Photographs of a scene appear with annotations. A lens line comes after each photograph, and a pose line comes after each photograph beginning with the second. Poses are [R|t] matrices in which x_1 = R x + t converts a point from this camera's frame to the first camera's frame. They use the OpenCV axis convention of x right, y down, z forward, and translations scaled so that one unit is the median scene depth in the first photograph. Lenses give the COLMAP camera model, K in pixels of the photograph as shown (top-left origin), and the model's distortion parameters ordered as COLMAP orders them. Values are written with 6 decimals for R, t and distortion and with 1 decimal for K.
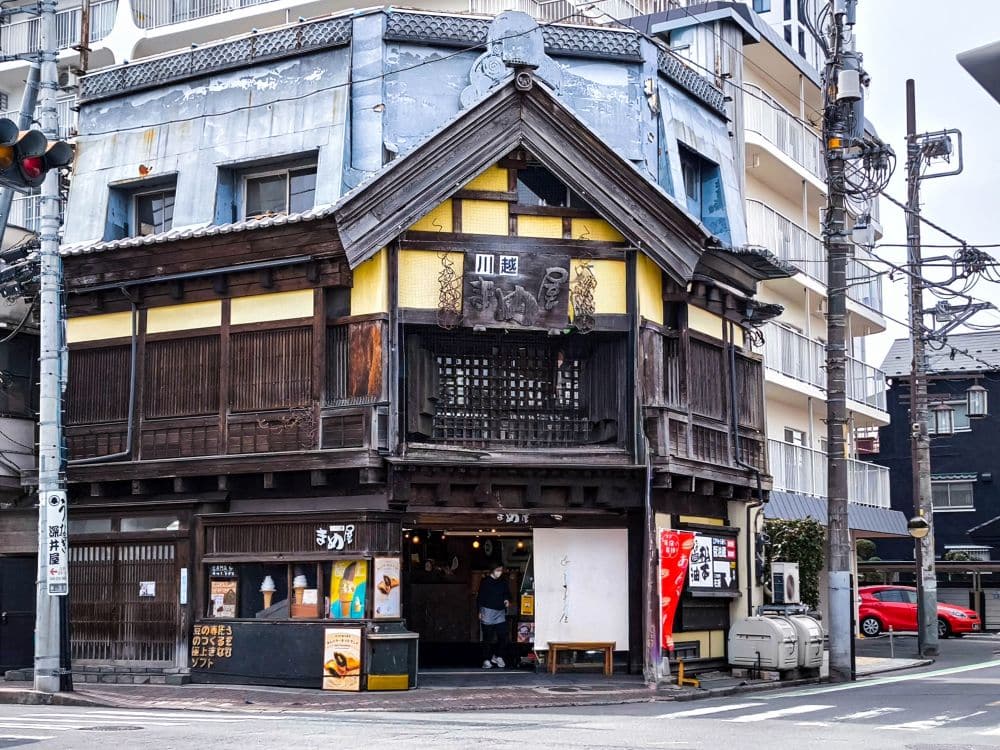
lens RADIAL K [[1566.8, 0, 500.0], [0, 1566.8, 377.1], [0, 0, 1]] dist [-0.037236, 0.000000]
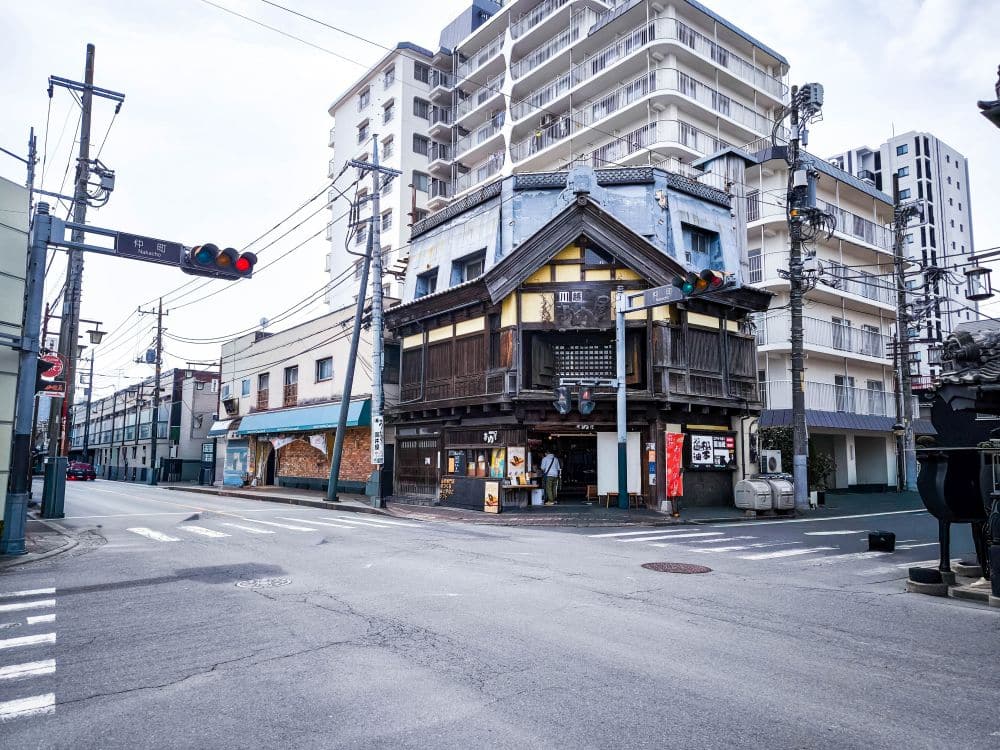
lens RADIAL K [[701.9, 0, 498.3], [0, 701.9, 372.7], [0, 0, 1]] dist [-0.028485, 0.023334]
pose [[0.913127, -0.038102, -0.405891, 0.260114], [0.043776, 0.999030, 0.004701, 0.014180], [0.405319, -0.022061, 0.913909, 0.162662]]
